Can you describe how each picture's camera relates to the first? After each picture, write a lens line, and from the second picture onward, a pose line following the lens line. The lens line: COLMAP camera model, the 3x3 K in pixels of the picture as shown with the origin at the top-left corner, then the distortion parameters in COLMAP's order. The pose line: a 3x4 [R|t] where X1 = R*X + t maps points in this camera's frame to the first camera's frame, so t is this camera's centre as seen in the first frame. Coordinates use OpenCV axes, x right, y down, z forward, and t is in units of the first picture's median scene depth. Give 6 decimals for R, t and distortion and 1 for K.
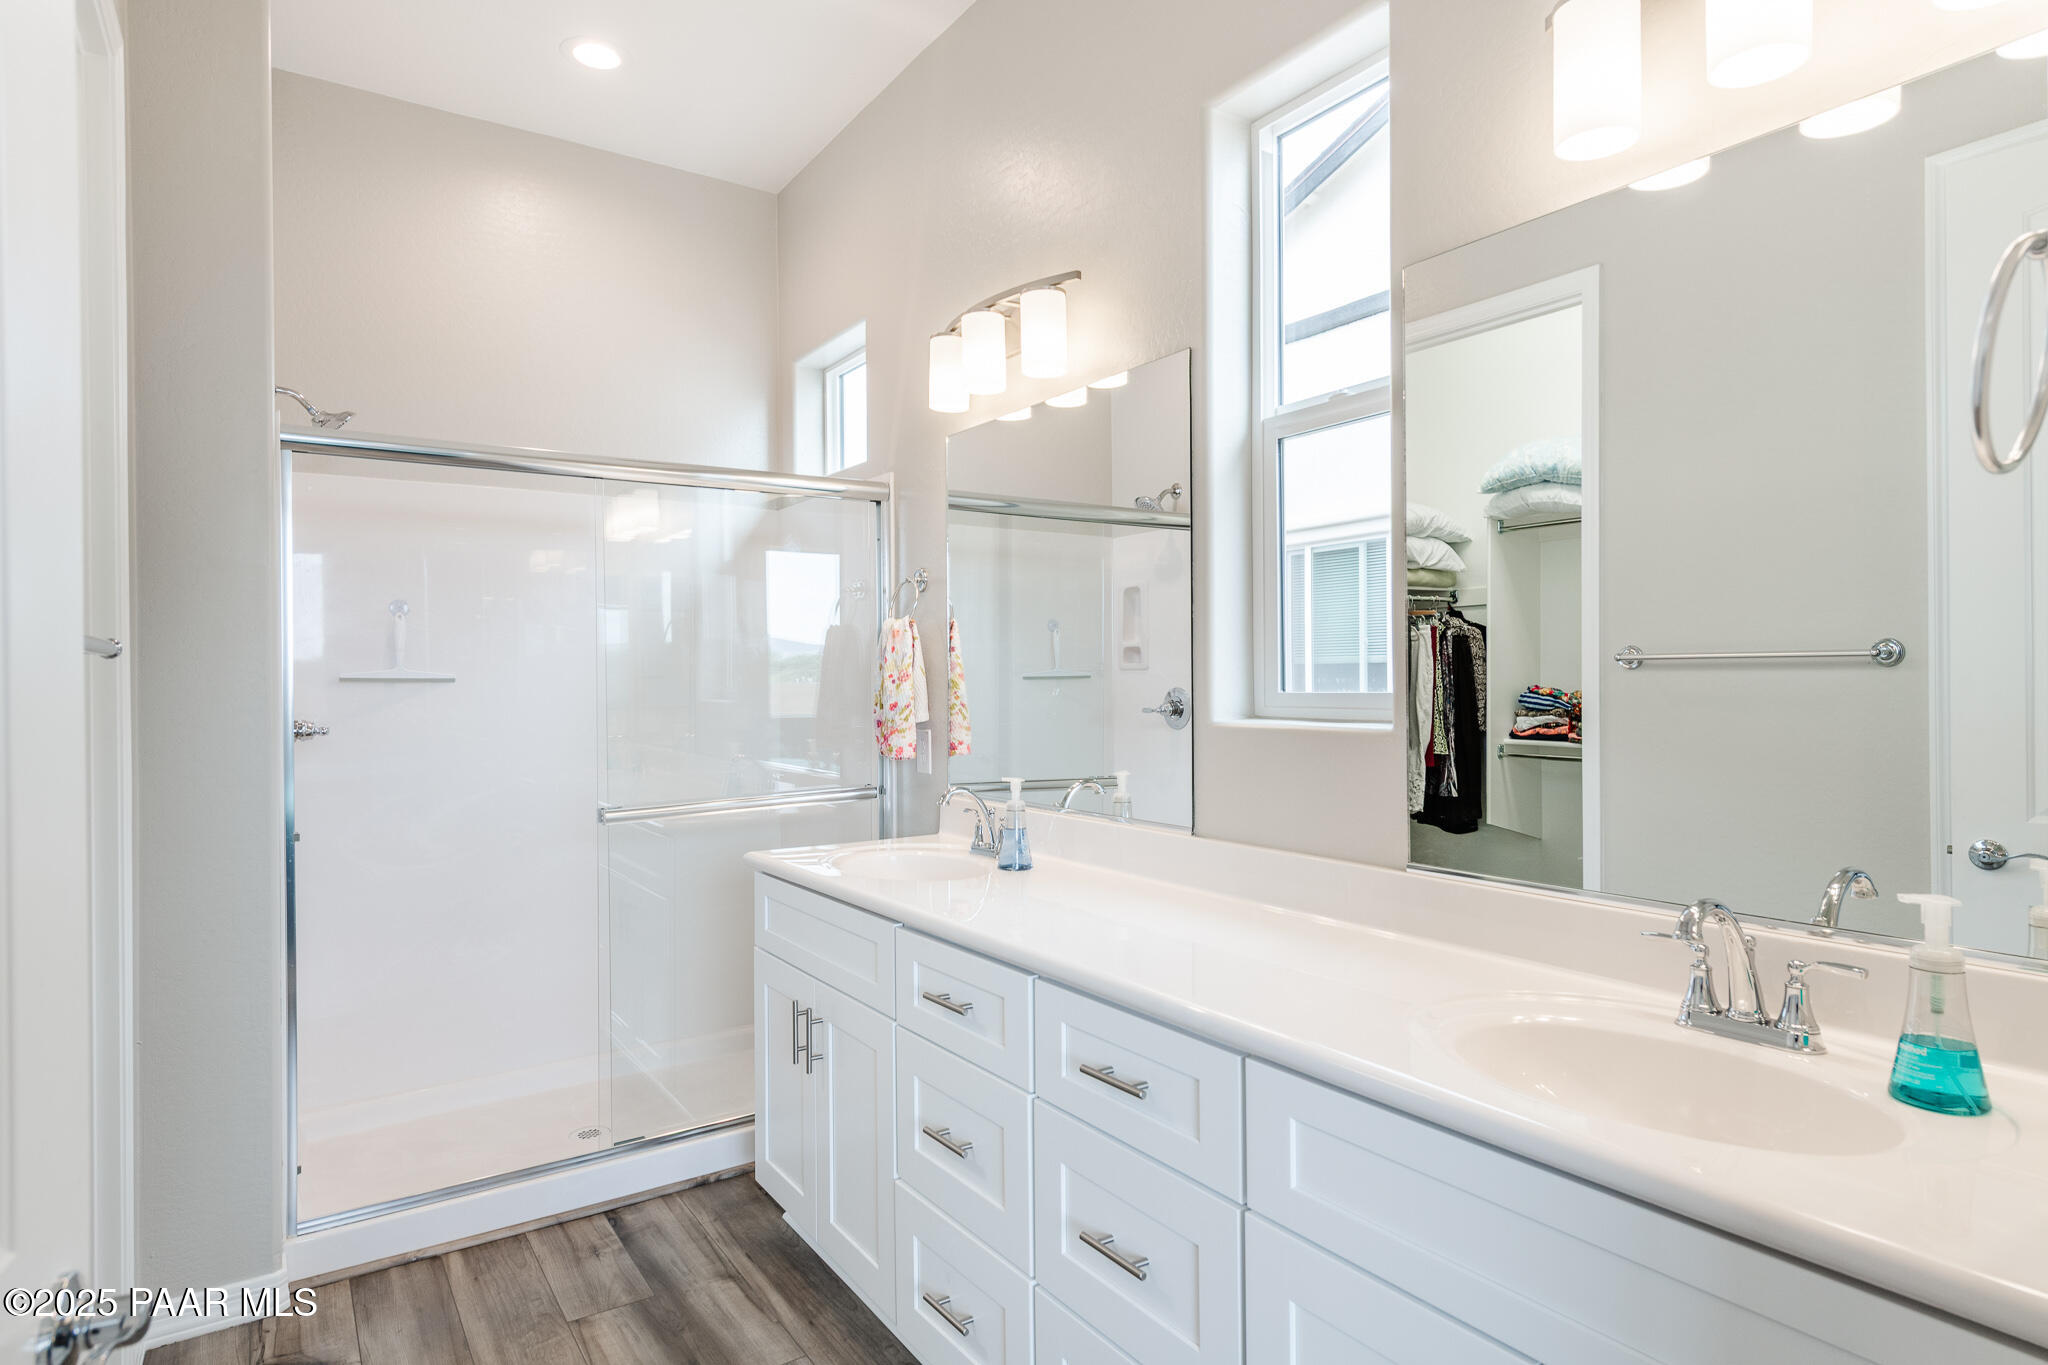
lens RADIAL K [[1155.0, 0, 1024.0], [0, 1155.0, 679.7], [0, 0, 1]] dist [0.014684, 0.000471]
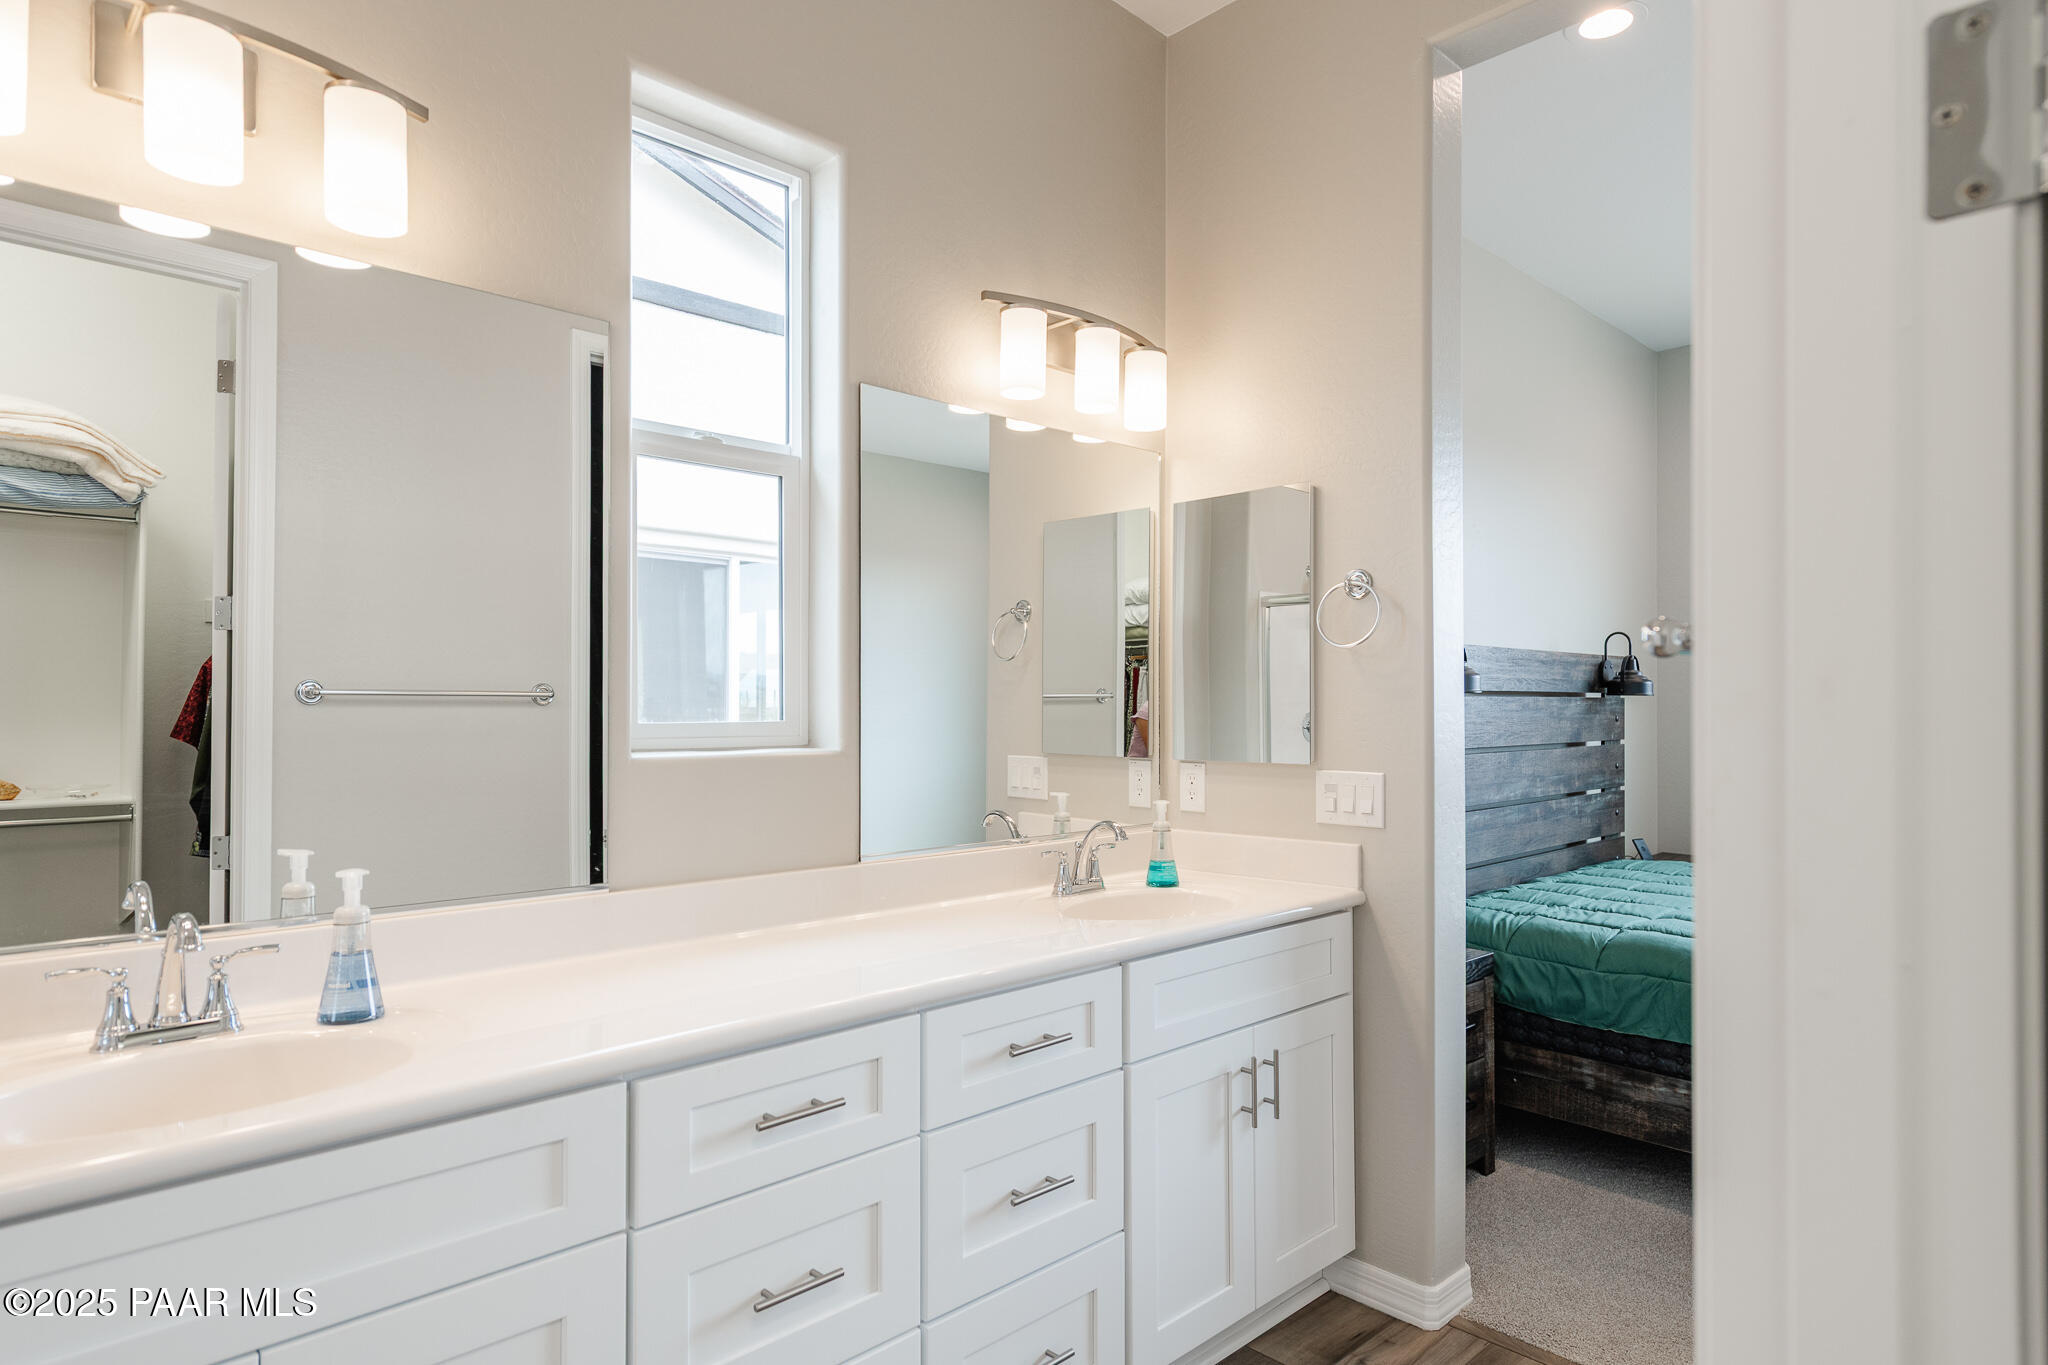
lens RADIAL K [[795.4, 0, 1018.4], [0, 795.4, 693.4], [0, 0, 1]] dist [-0.001220, -0.000003]
pose [[-0.000953, 0.018310, 0.999832, -0.178330], [0.005560, 0.999817, -0.018304, -0.000521], [-0.999984, 0.005542, -0.001055, 0.272116]]
